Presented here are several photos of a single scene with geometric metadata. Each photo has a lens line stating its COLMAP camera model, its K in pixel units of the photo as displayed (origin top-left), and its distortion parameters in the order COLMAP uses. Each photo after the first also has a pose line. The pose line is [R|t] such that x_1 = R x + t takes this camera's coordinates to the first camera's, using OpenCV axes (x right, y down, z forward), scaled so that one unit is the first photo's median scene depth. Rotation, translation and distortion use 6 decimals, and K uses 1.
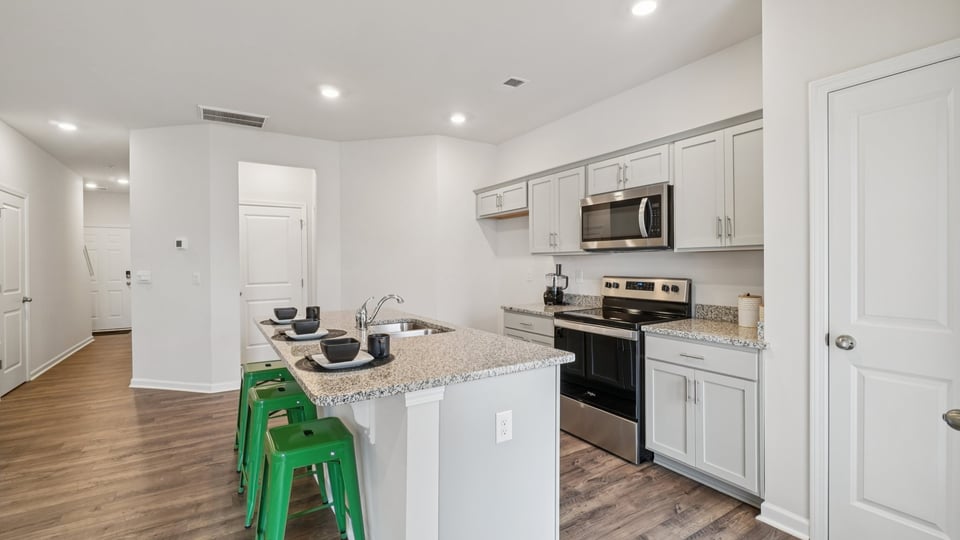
lens RADIAL K [[416.7, 0, 476.3], [0, 416.7, 265.5], [0, 0, 1]] dist [0.003145, -0.005328]
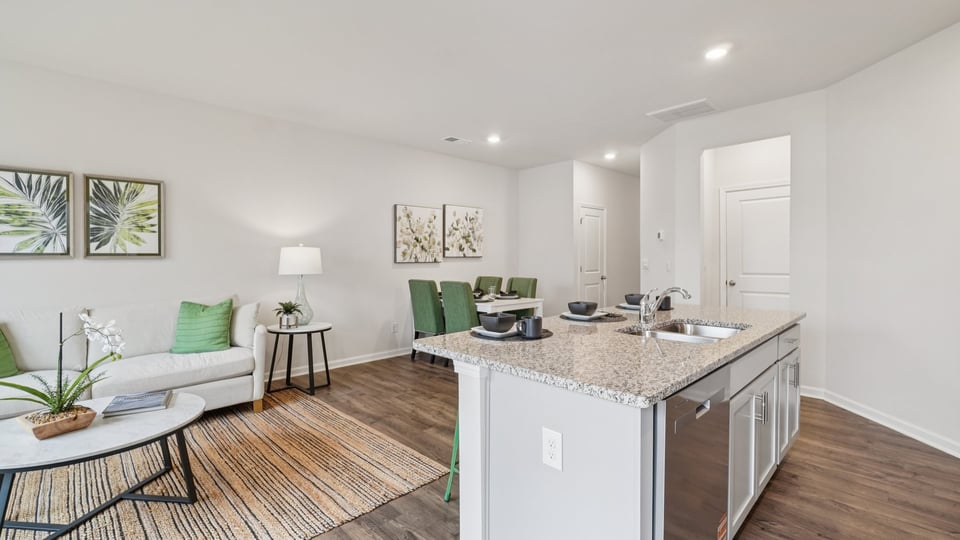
lens RADIAL K [[420.3, 0, 478.6], [0, 420.3, 258.6], [0, 0, 1]] dist [-0.001288, -0.000609]
pose [[0.196279, 0.005920, -0.980530, 0.355127], [-0.000839, 0.999982, 0.005870, 0.005717], [0.980548, -0.000330, 0.196281, 0.299664]]
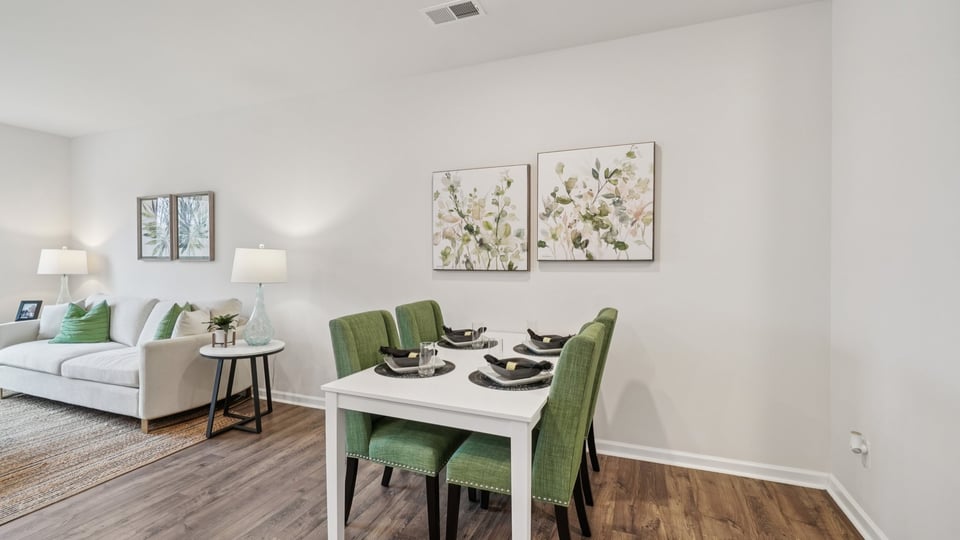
lens RADIAL K [[416.7, 0, 476.3], [0, 416.7, 265.5], [0, 0, 1]] dist [0.003145, -0.005328]
pose [[-0.805977, 0.014179, -0.591776, -0.618710], [0.002181, 0.999777, 0.020984, 0.001948], [0.591942, 0.015622, -0.805829, 1.002891]]
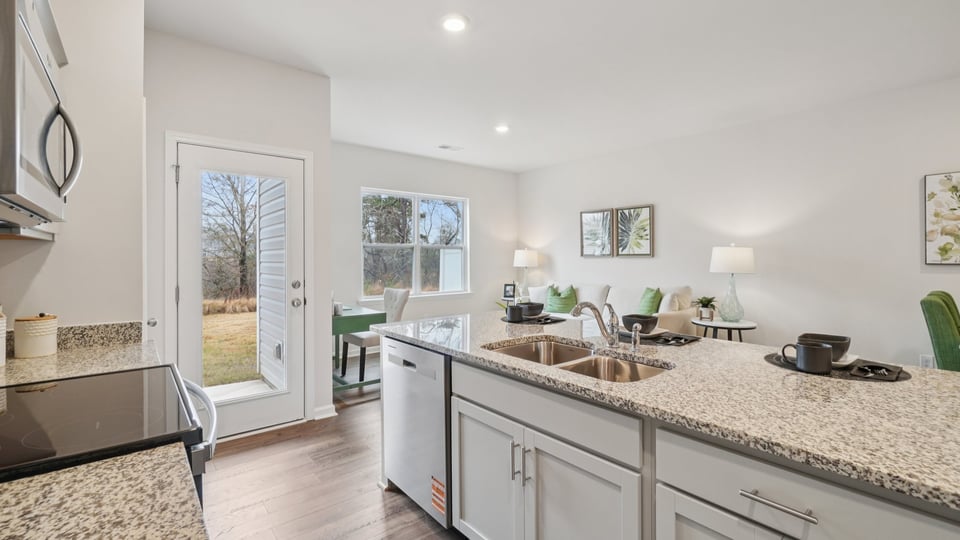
lens RADIAL K [[420.3, 0, 478.6], [0, 420.3, 258.6], [0, 0, 1]] dist [-0.001288, -0.000609]
pose [[-0.992255, 0.011820, -0.123655, 0.023736], [0.010787, 0.999901, 0.009024, -0.002586], [0.123749, 0.007621, -0.992284, 1.071763]]
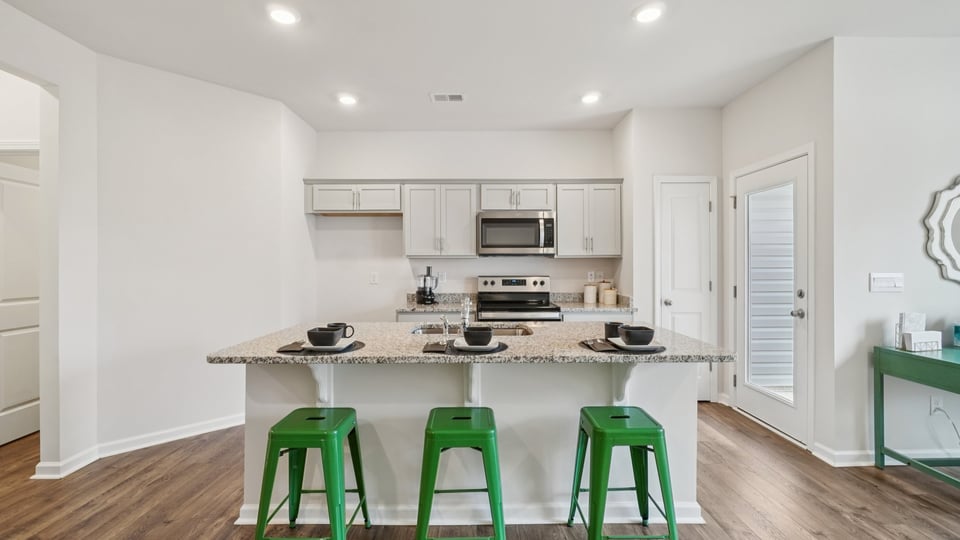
lens RADIAL K [[416.7, 0, 476.3], [0, 416.7, 265.5], [0, 0, 1]] dist [0.003145, -0.005328]
pose [[0.537192, 0.006368, 0.843436, -0.655069], [0.003770, 0.999943, -0.009950, 0.006100], [-0.843451, 0.008525, 0.537138, 0.311175]]
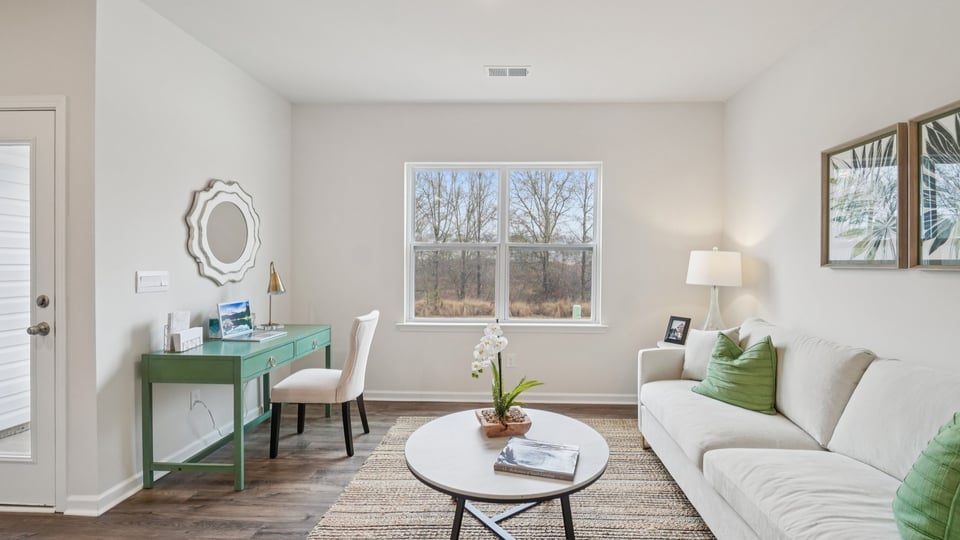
lens RADIAL K [[430.7, 0, 512.3], [0, 430.7, 267.7], [0, 0, 1]] dist [-0.002438, -0.000903]
pose [[-0.829934, -0.006052, 0.557828, -0.525142], [0.000992, 0.999924, 0.012325, 0.001922], [-0.557860, 0.010783, -0.829865, 0.342891]]
